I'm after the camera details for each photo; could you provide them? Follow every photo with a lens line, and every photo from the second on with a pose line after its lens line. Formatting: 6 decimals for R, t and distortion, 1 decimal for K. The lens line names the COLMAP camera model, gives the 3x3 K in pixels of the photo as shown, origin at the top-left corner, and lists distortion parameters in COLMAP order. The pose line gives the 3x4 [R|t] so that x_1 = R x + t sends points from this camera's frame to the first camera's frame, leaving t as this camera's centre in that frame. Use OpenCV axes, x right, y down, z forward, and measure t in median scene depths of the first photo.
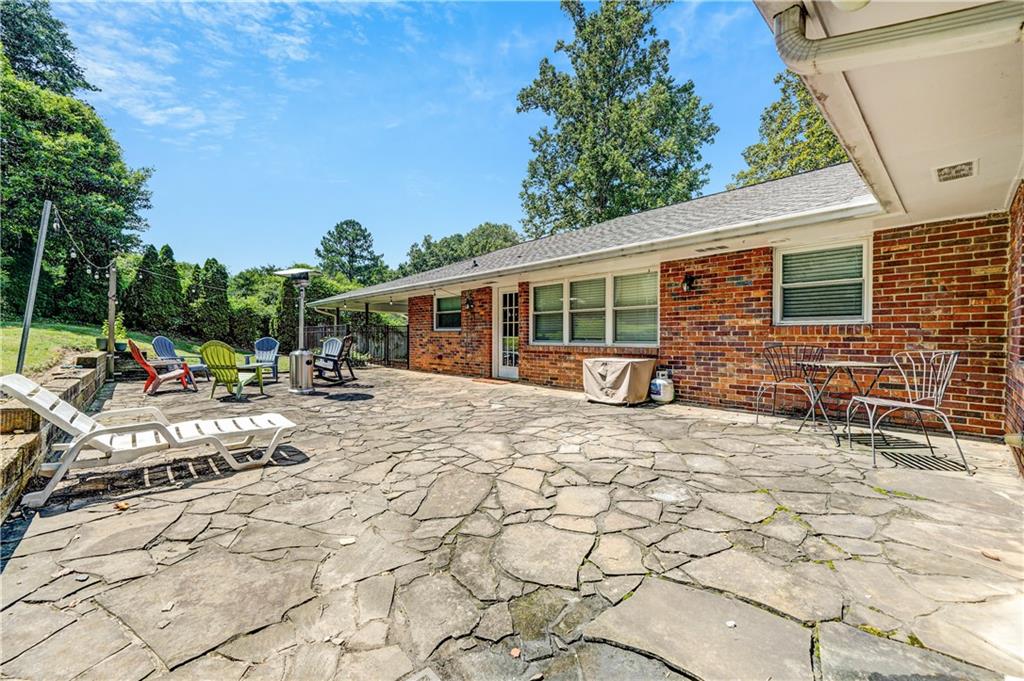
lens RADIAL K [[413.2, 0, 512.0], [0, 413.2, 340.5], [0, 0, 1]] dist [-0.000870, -0.000029]
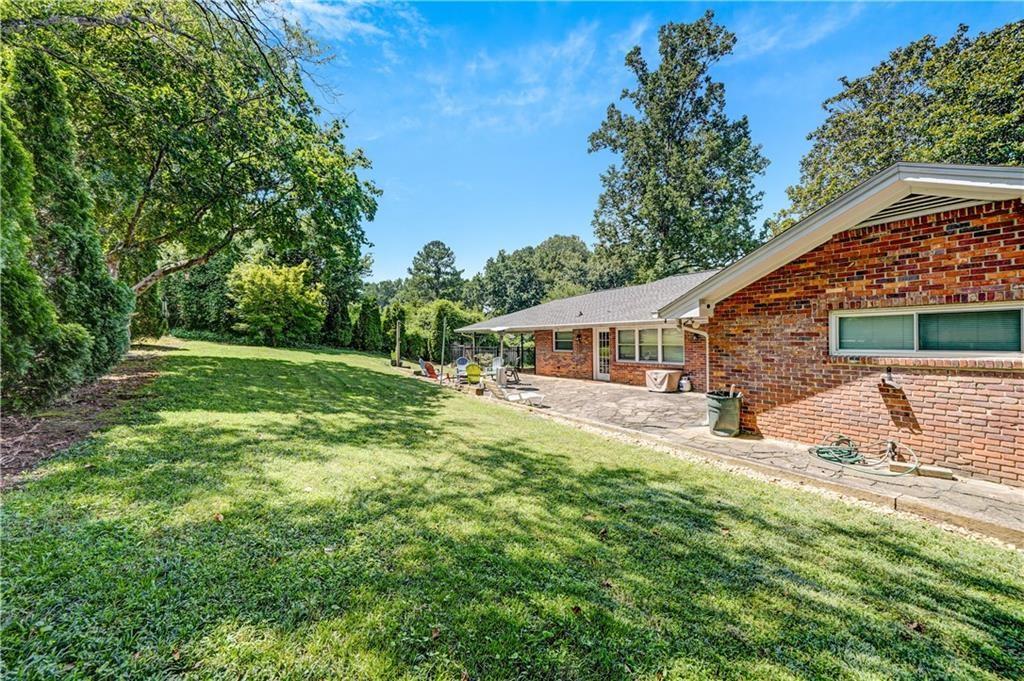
lens RADIAL K [[413.2, 0, 512.0], [0, 413.2, 340.5], [0, 0, 1]] dist [-0.000870, -0.000029]
pose [[0.987725, -0.015799, -0.155400, -0.030106], [0.015063, 0.999869, -0.005916, -0.018776], [0.155473, 0.003503, 0.987834, -0.207053]]
